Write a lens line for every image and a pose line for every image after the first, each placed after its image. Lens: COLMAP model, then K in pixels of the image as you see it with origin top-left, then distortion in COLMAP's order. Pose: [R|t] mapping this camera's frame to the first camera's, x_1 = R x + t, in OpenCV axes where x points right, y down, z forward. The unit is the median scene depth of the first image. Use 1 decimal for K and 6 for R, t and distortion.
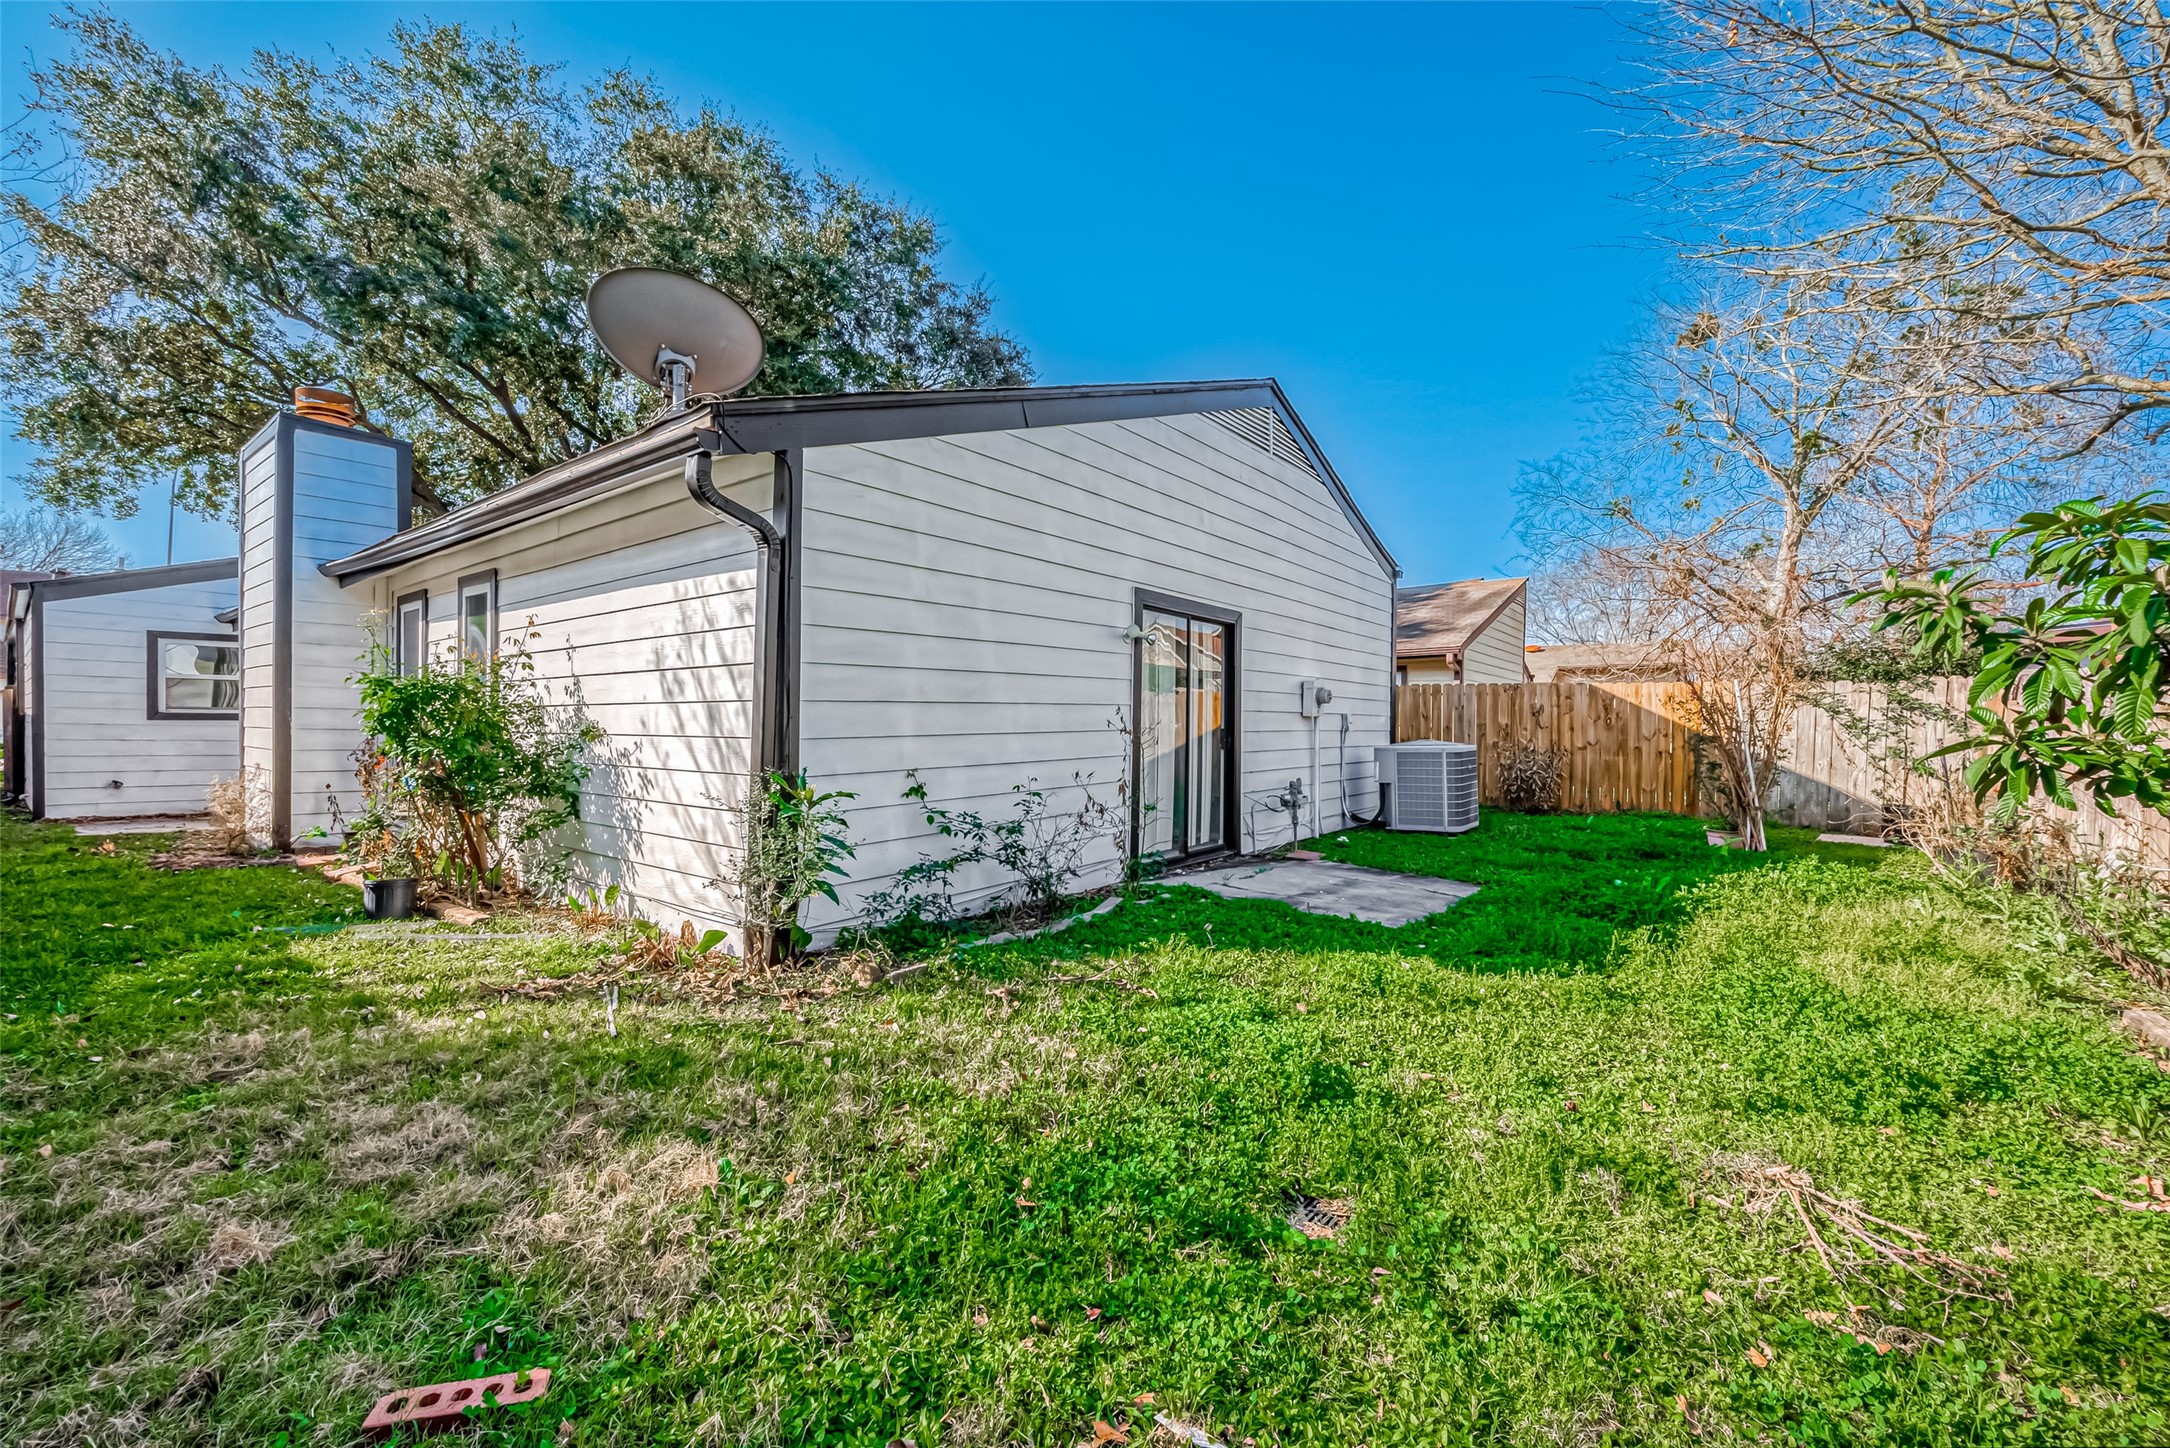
lens RADIAL K [[865.0, 0, 1082.5], [0, 865.0, 720.3], [0, 0, 1]] dist [0.001221, 0.001318]
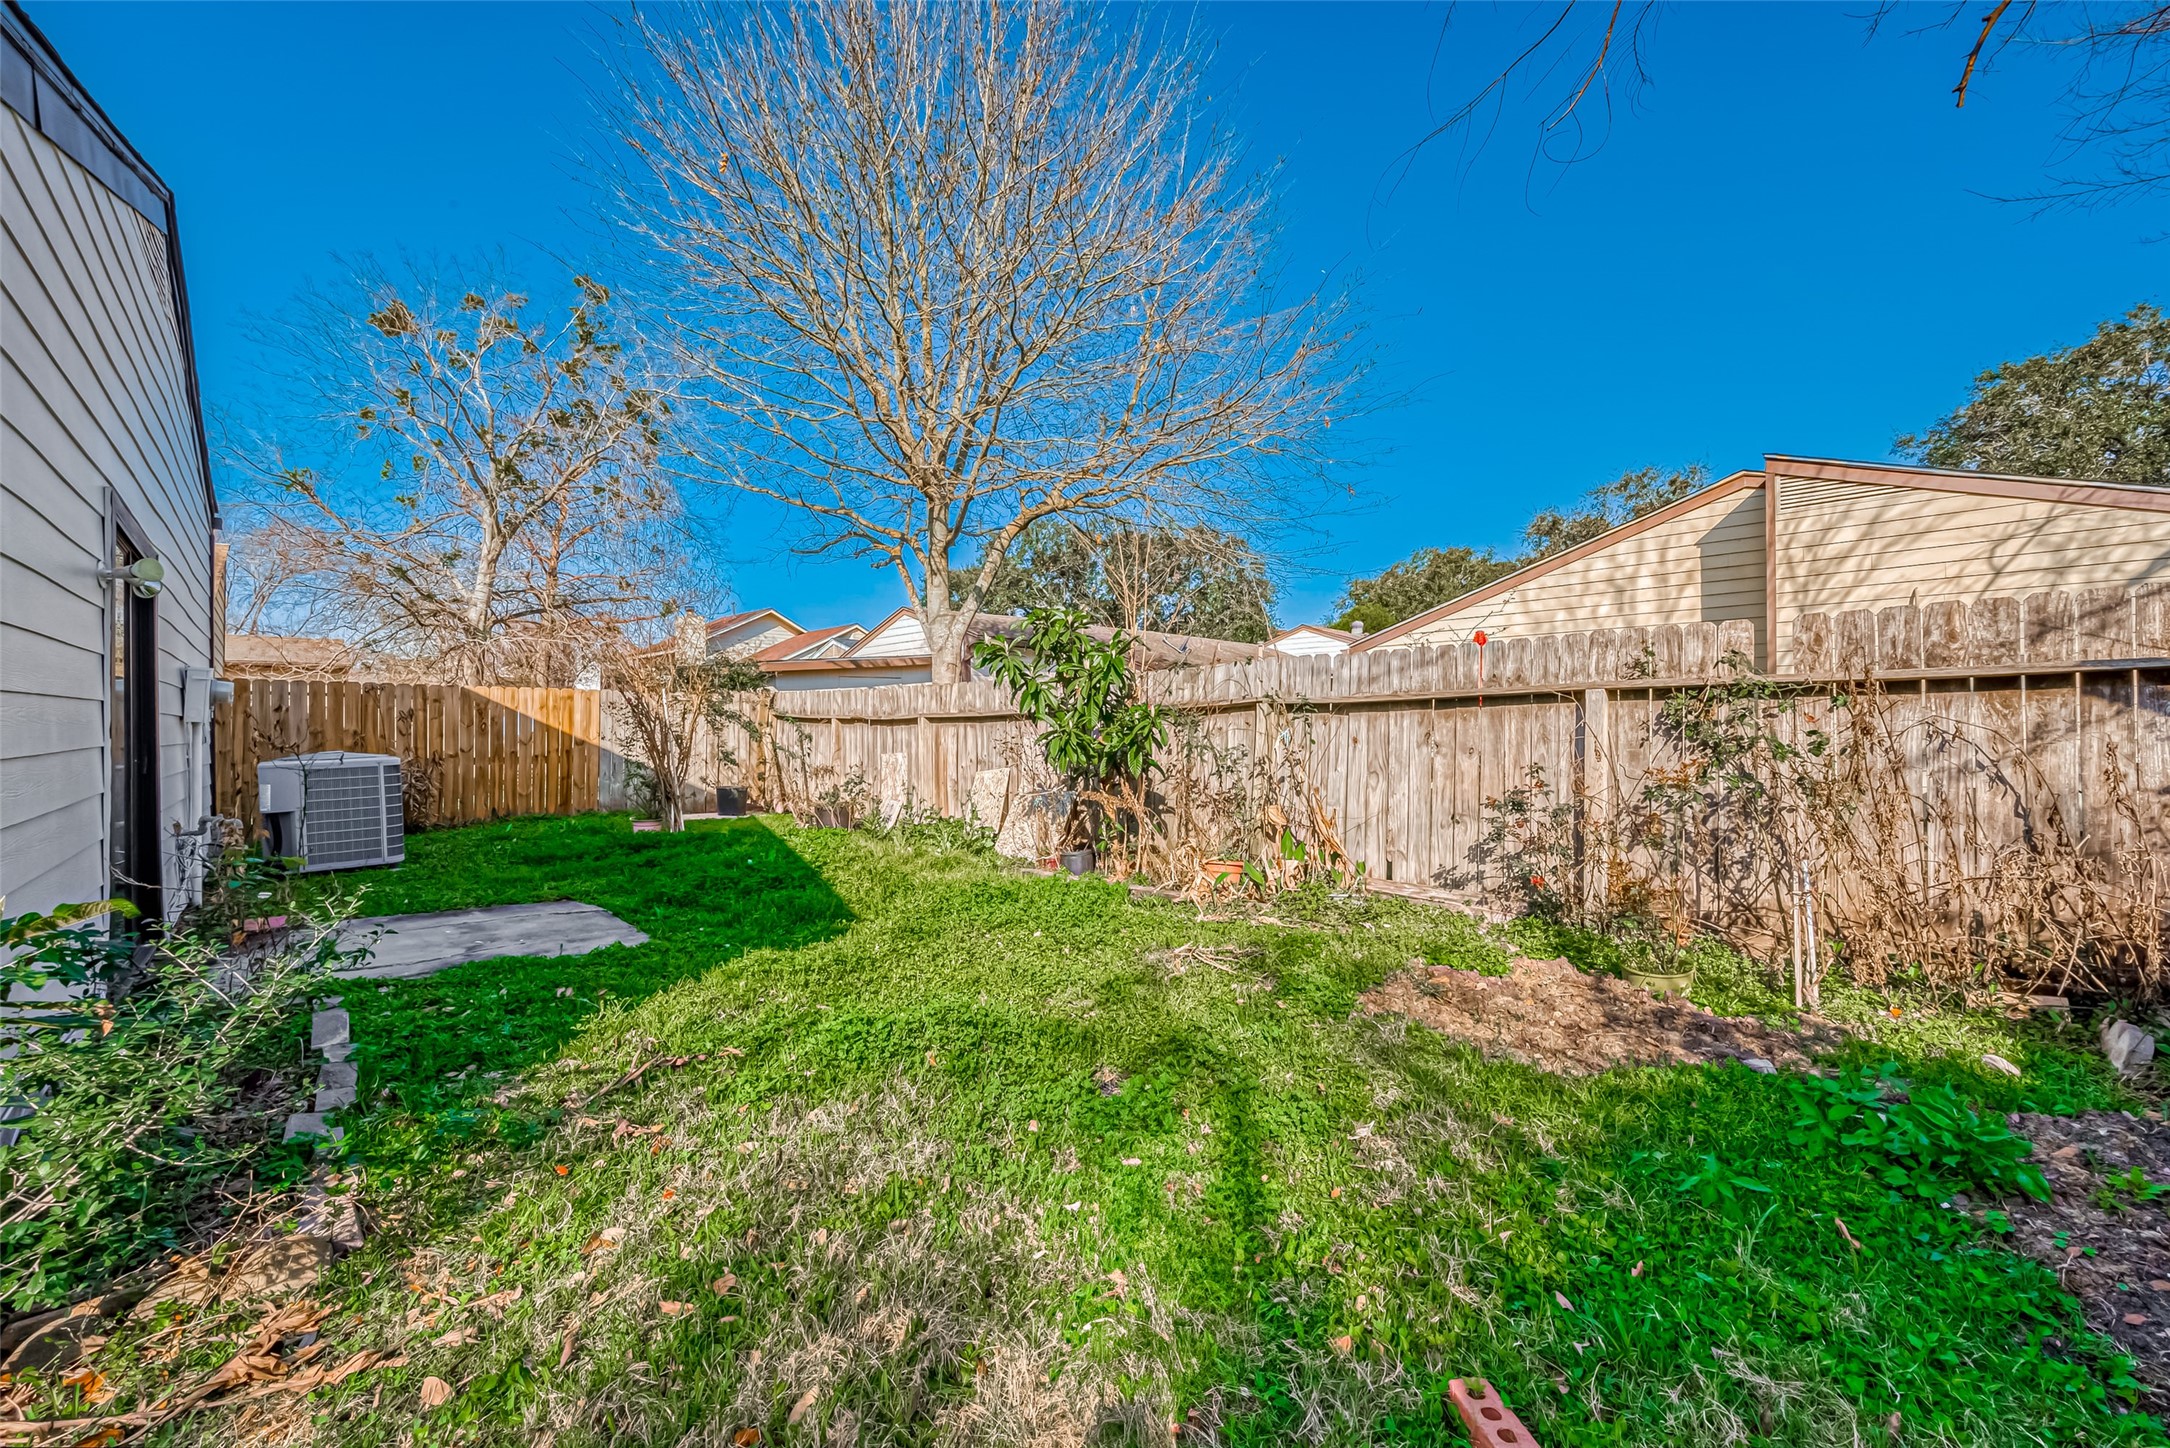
lens RADIAL K [[865.0, 0, 1082.5], [0, 865.0, 720.3], [0, 0, 1]] dist [0.001221, 0.001318]
pose [[0.167208, -0.005255, 0.985908, -0.245218], [0.008445, 0.999957, 0.003897, -0.003480], [-0.985885, 0.007675, 0.167245, 0.174533]]
